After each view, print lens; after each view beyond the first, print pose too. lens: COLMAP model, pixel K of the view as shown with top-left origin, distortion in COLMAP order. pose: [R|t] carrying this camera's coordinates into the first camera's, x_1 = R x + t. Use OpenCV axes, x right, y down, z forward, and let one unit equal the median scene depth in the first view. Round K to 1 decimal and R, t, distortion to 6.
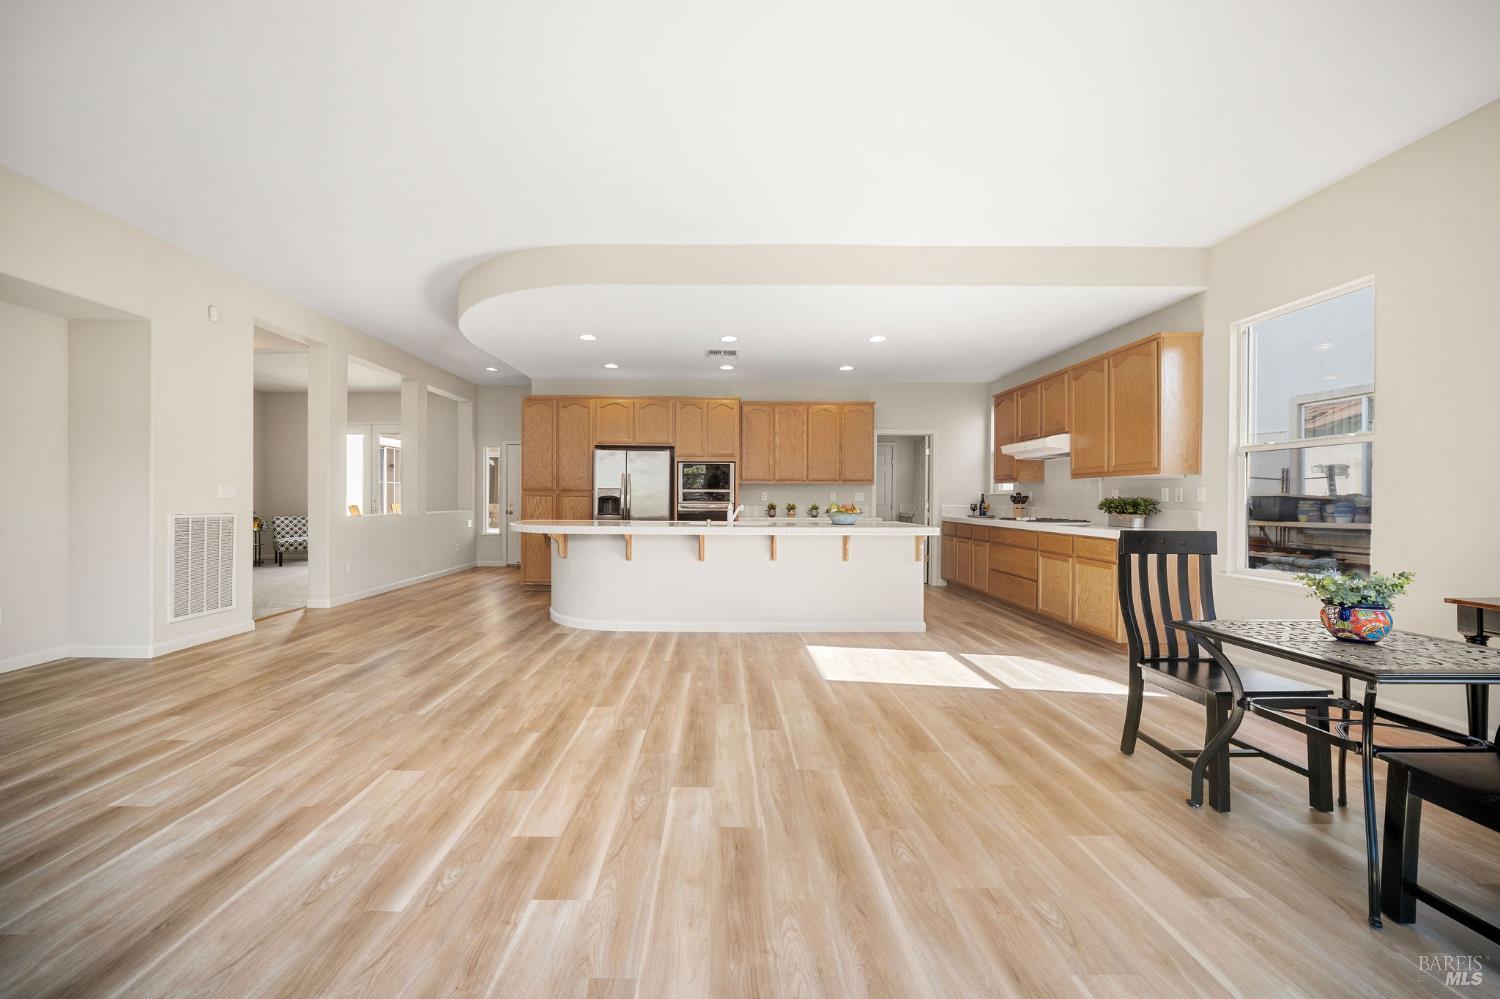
lens RADIAL K [[549.3, 0, 719.3], [0, 549.3, 497.5], [0, 0, 1]] dist [-0.017392, 0.002729]
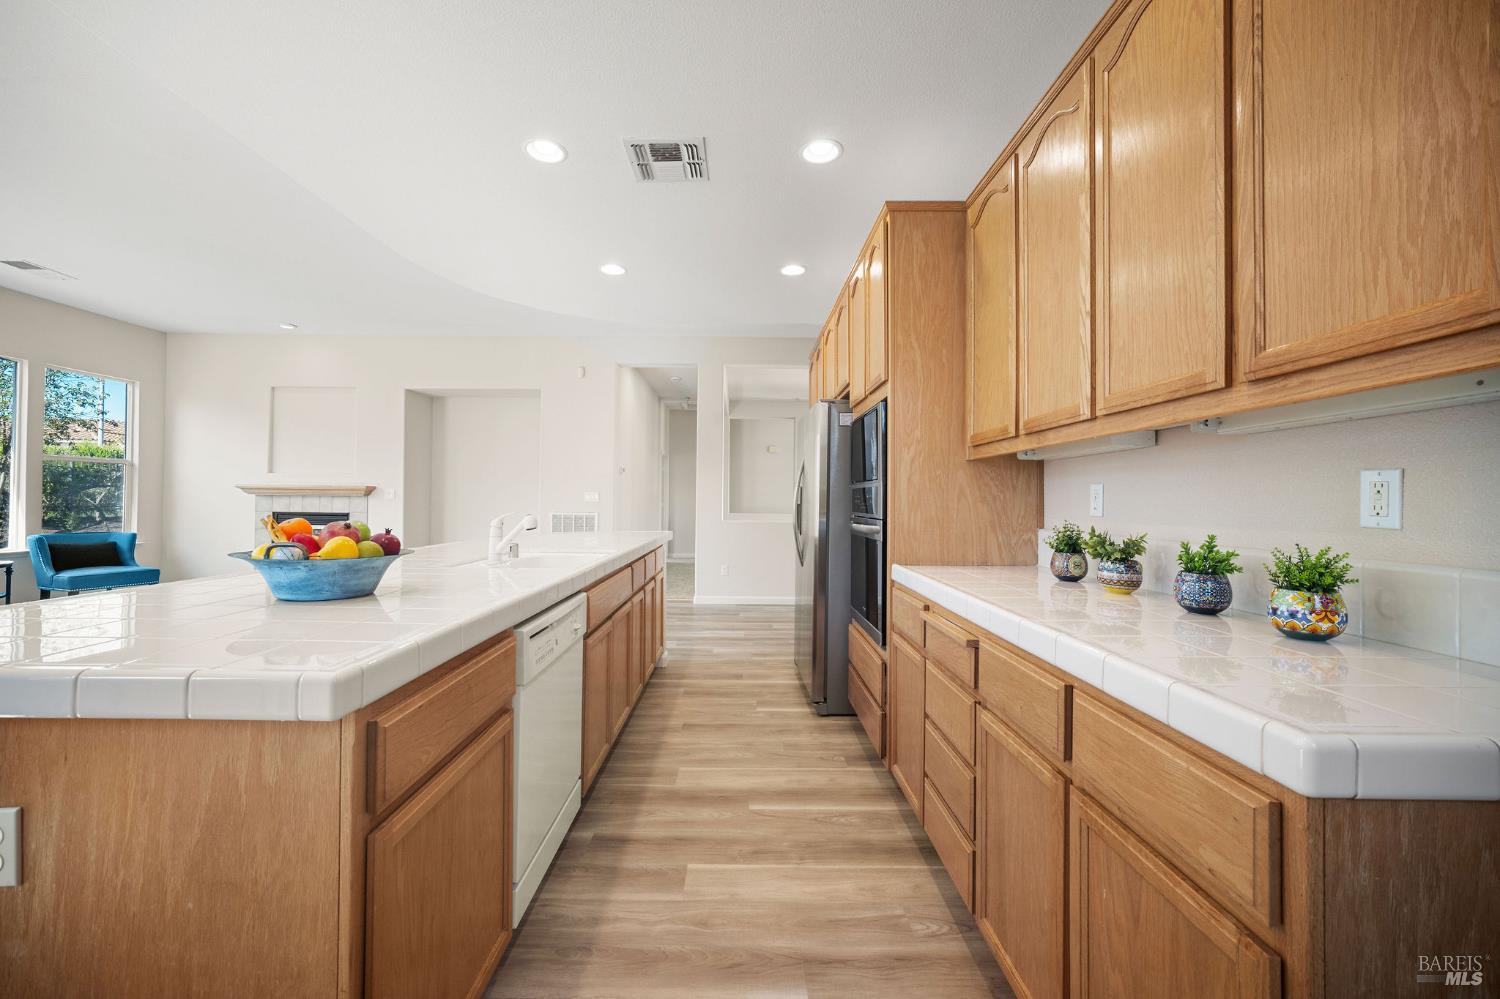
lens RADIAL K [[602.2, 0, 737.2], [0, 602.2, 500.3], [0, 0, 1]] dist [-0.013180, 0.002016]
pose [[-0.012037, -0.005035, -0.999915, 0.610351], [-0.009681, 0.999941, -0.004919, 0.000555], [0.999881, 0.009621, -0.012085, 1.390003]]
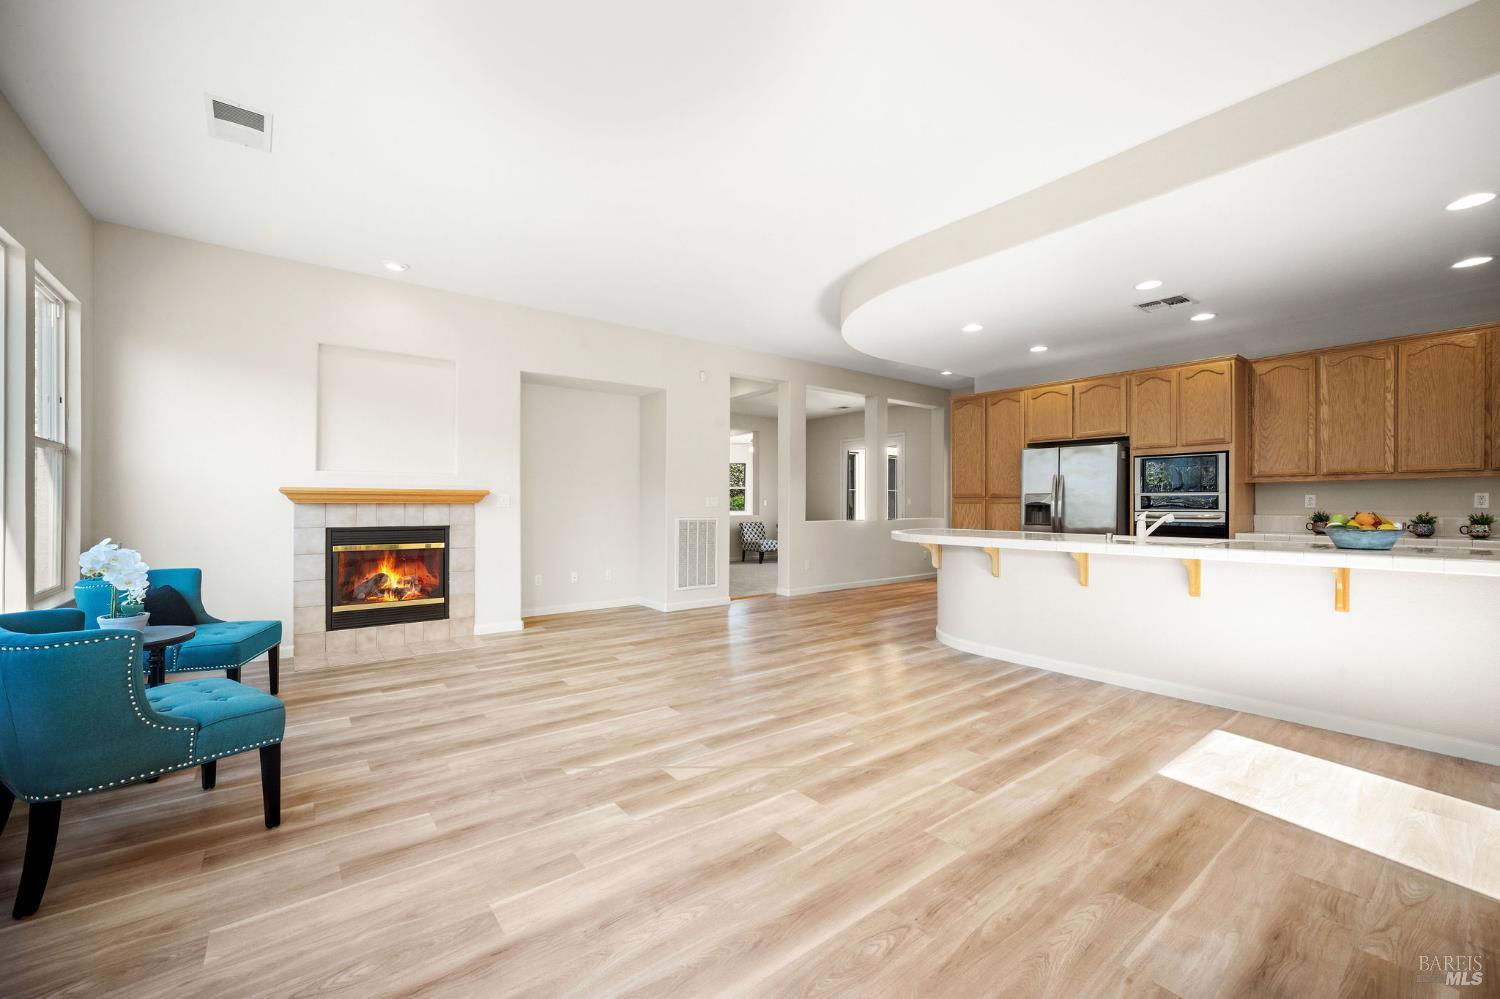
lens RADIAL K [[602.2, 0, 749.3], [0, 602.2, 500.6], [0, 0, 1]] dist [-0.013180, 0.002016]
pose [[0.615145, -0.010536, -0.788344, 0.375622], [0.004715, 0.999942, -0.009685, 0.000879], [0.788400, 0.002240, 0.615159, 0.122607]]
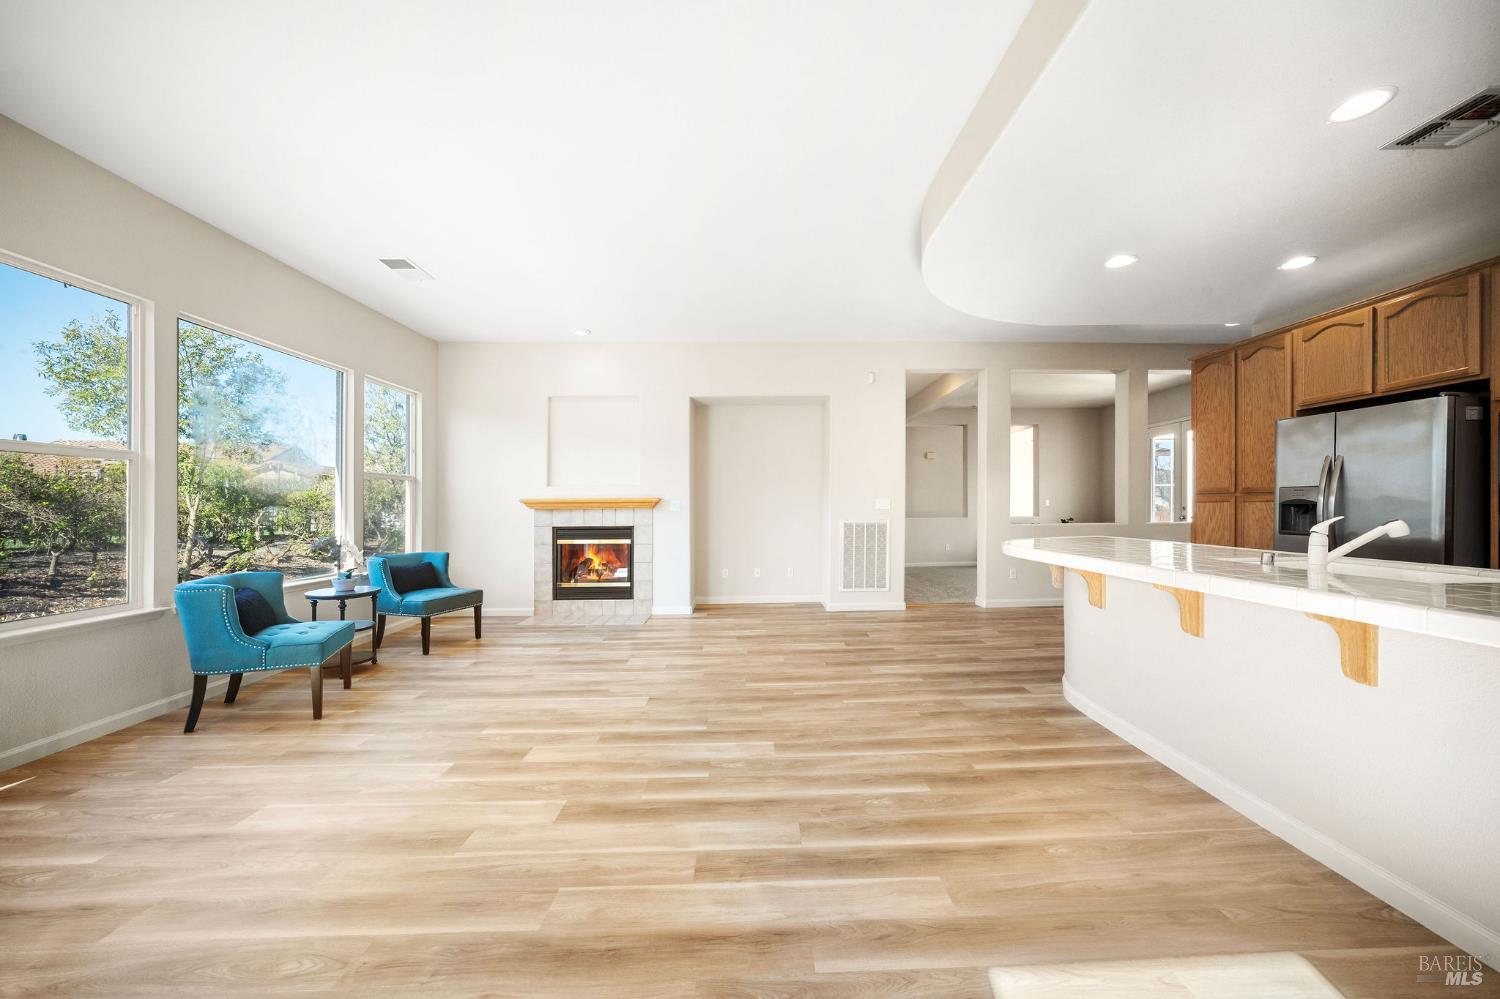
lens RADIAL K [[549.3, 0, 772.6], [0, 549.3, 501.4], [0, 0, 1]] dist [-0.017392, 0.002729]
pose [[0.038903, -0.017430, -0.999091, 0.468095], [0.011955, 0.999784, -0.016976, 0.001892], [0.999171, -0.011283, 0.039103, 0.673280]]
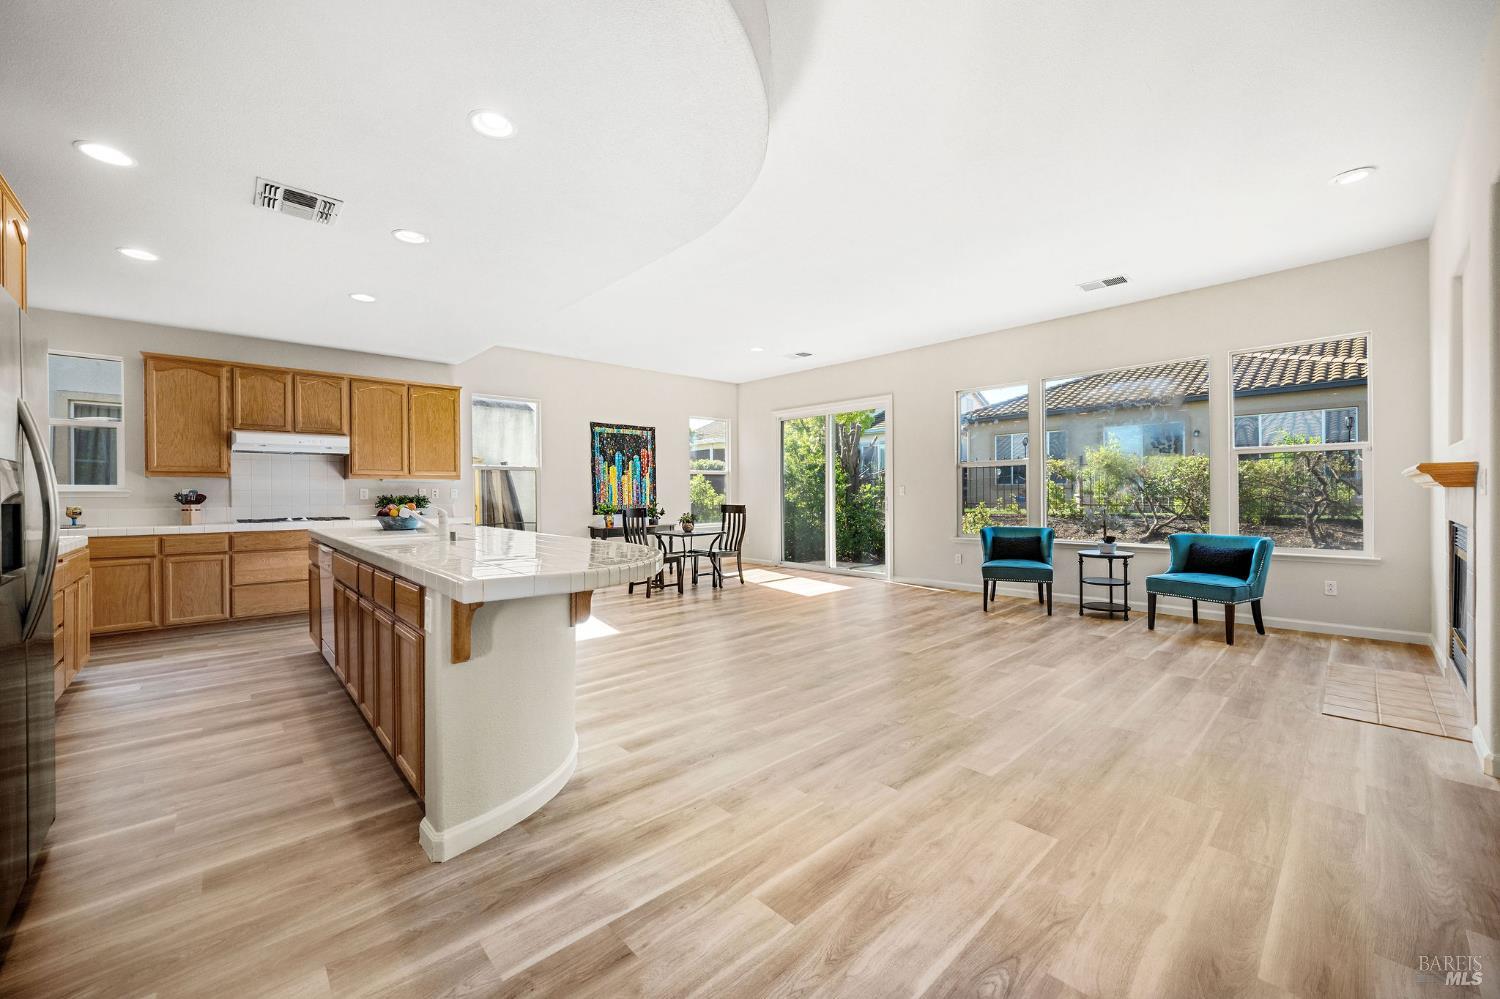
lens RADIAL K [[575.7, 0, 746.8], [0, 575.7, 493.6], [0, 0, 1]] dist [-0.016467, 0.001542]
pose [[-0.676699, -0.000274, 0.736260, -0.833956], [0.003144, 0.999990, 0.003261, -0.005561], [-0.736253, 0.004522, -0.676691, 1.376150]]
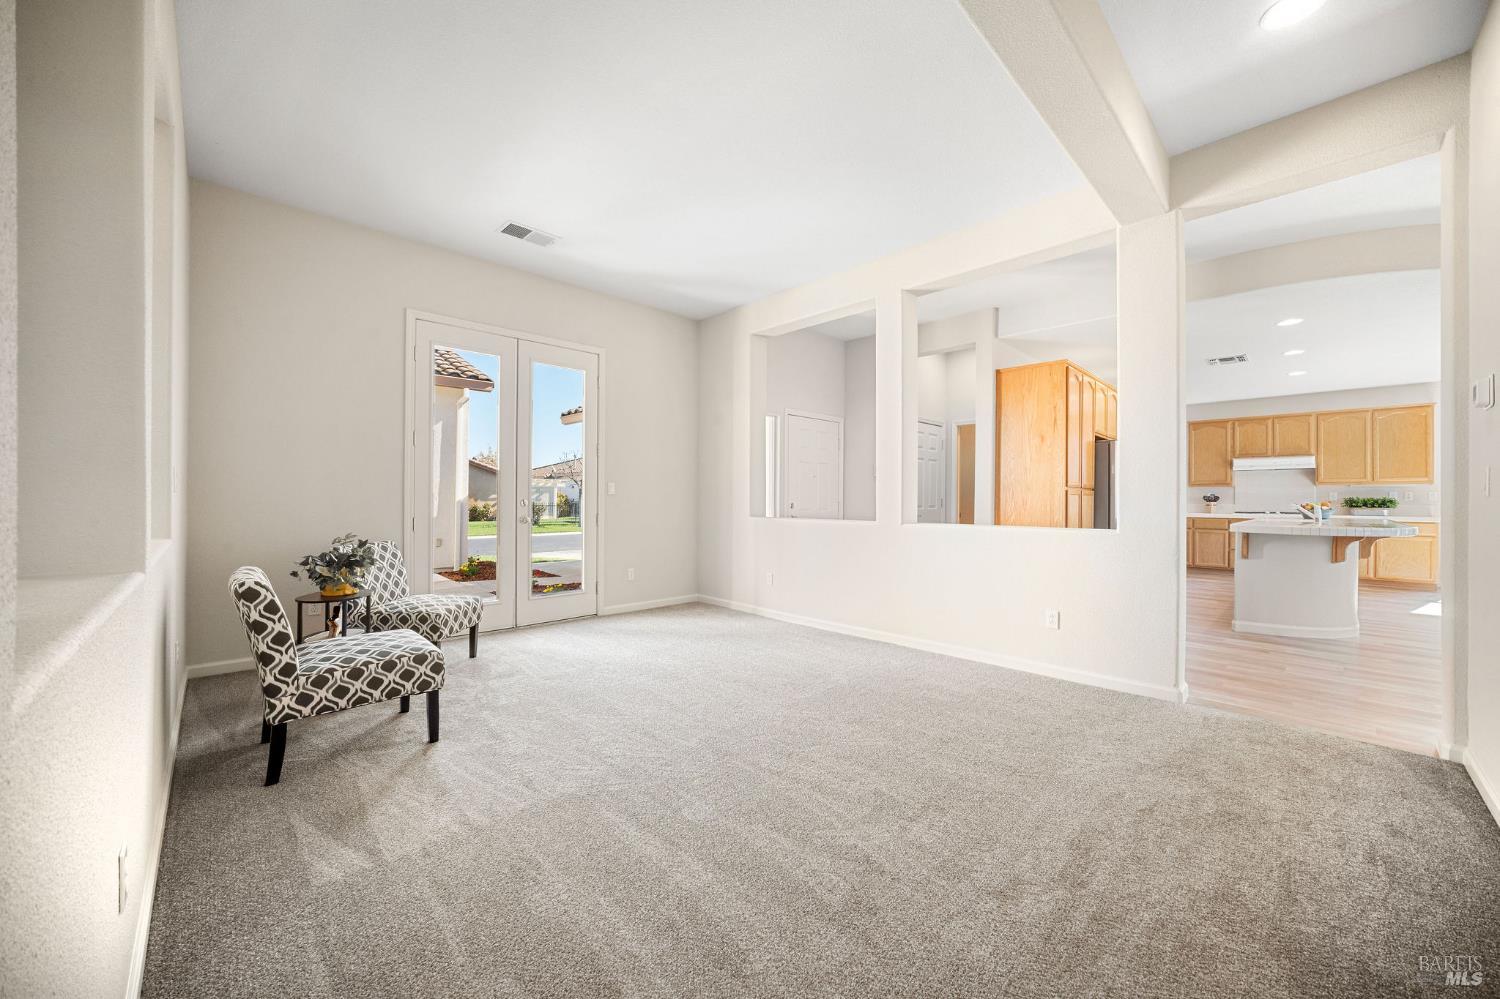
lens RADIAL K [[549.3, 0, 747.1], [0, 549.3, 501.1], [0, 0, 1]] dist [-0.017392, 0.002729]
pose [[0.729779, -0.004309, 0.683669, -1.786533], [-0.001589, 0.999967, 0.007999, 0.001084], [-0.683681, -0.006923, 0.729748, 1.142120]]
